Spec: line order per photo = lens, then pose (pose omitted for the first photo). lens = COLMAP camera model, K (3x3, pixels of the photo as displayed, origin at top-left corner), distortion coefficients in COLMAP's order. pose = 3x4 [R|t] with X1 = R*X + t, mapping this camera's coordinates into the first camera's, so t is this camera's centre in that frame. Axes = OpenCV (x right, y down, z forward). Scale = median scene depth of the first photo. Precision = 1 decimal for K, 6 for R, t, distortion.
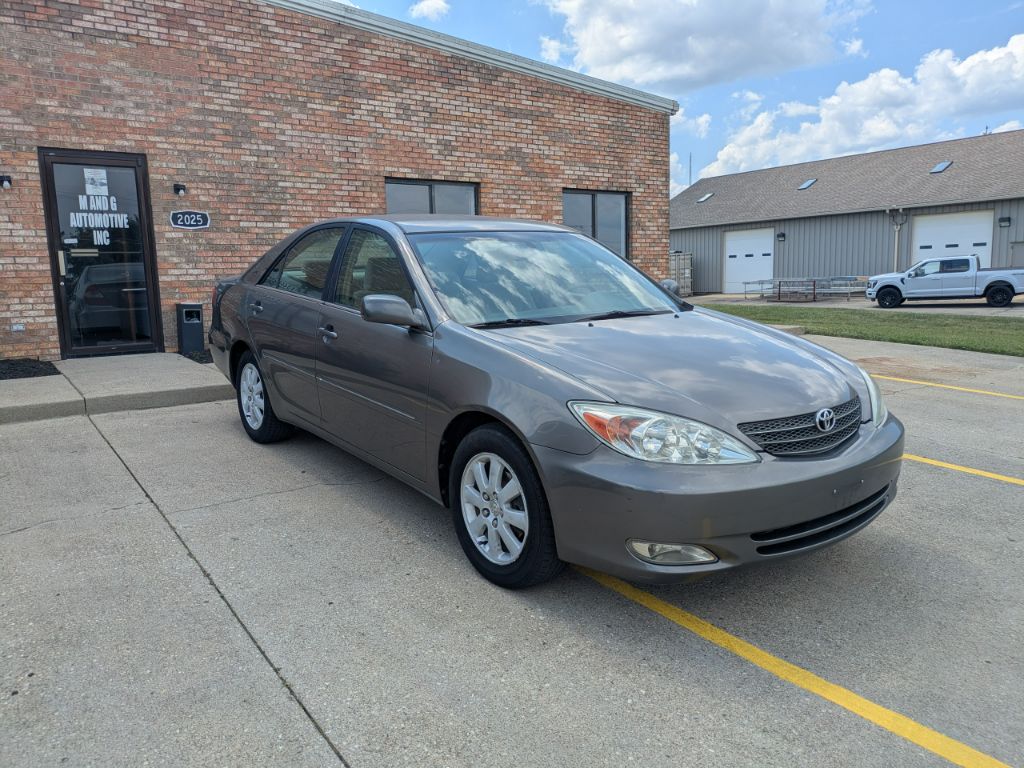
lens RADIAL K [[758.3, 0, 518.3], [0, 758.3, 381.4], [0, 0, 1]] dist [0.040101, -0.032830]
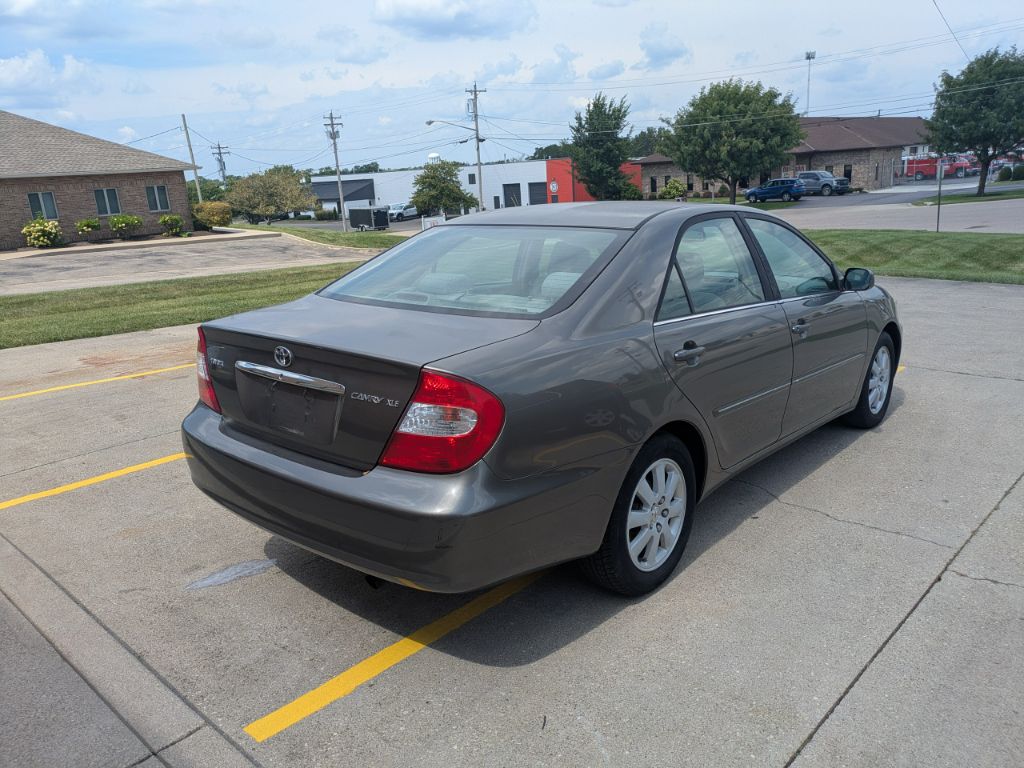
lens RADIAL K [[760.8, 0, 518.3], [0, 760.8, 387.2], [0, 0, 1]] dist [0.029292, -0.021859]
pose [[-0.193142, -0.233606, 0.952956, -0.487515], [0.201966, 0.940979, 0.271604, -0.142099], [-0.960159, 0.244923, -0.134562, 0.656245]]
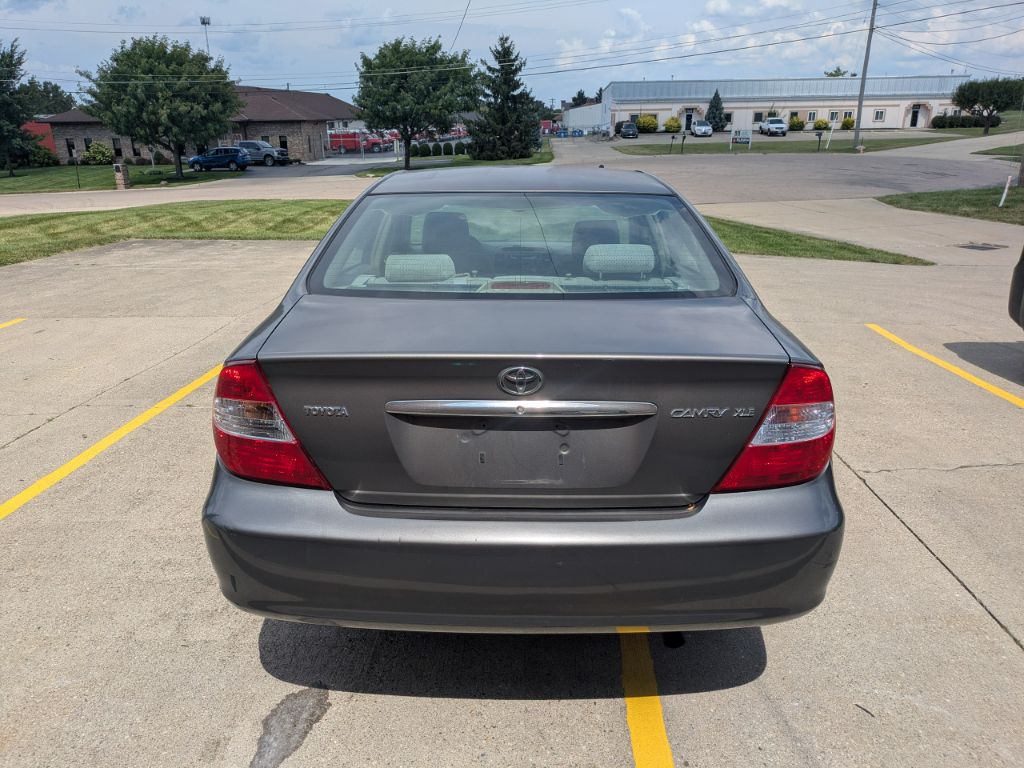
lens RADIAL K [[758.3, 0, 503.5], [0, 758.3, 388.8], [0, 0, 1]] dist [0.040101, -0.032830]
pose [[-0.770575, -0.182842, 0.610559, -0.306347], [0.118096, 0.900417, 0.418692, -0.176658], [-0.626312, 0.394738, -0.672246, 0.845096]]
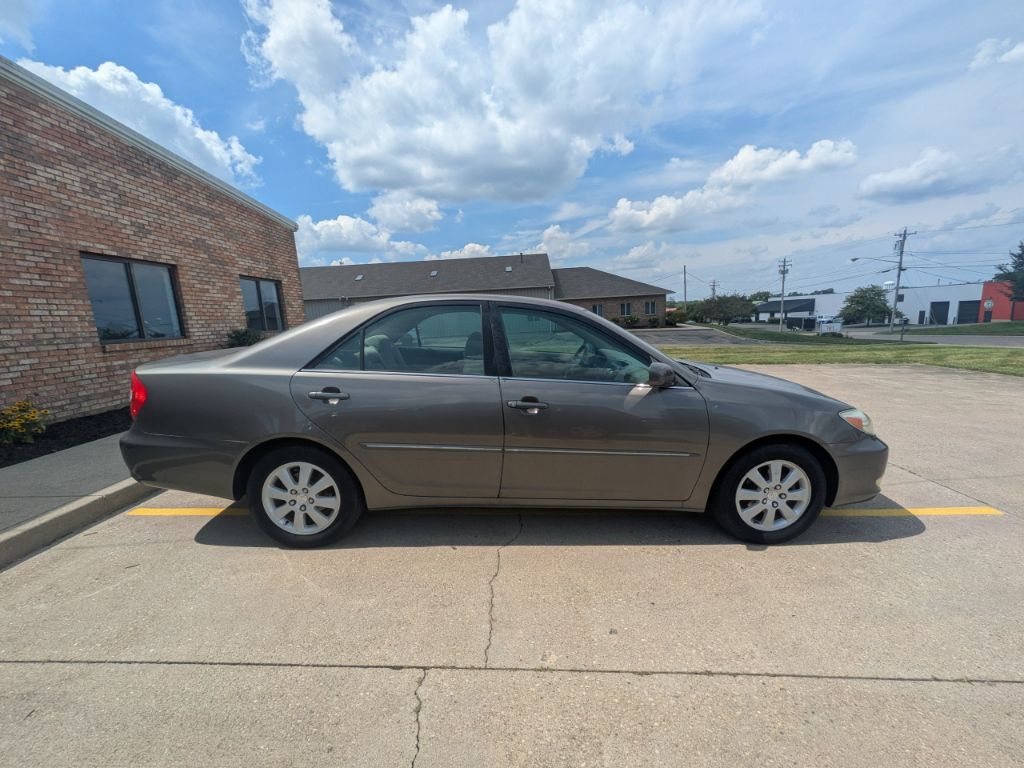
lens RADIAL K [[404.4, 0, 513.6], [0, 404.4, 382.8], [0, 0, 1]] dist [0.000694, 0.000064]
pose [[0.604384, -0.135786, 0.785036, -0.310269], [0.146711, 0.987486, 0.057853, -0.057246], [-0.783068, 0.080208, 0.616743, 0.295198]]
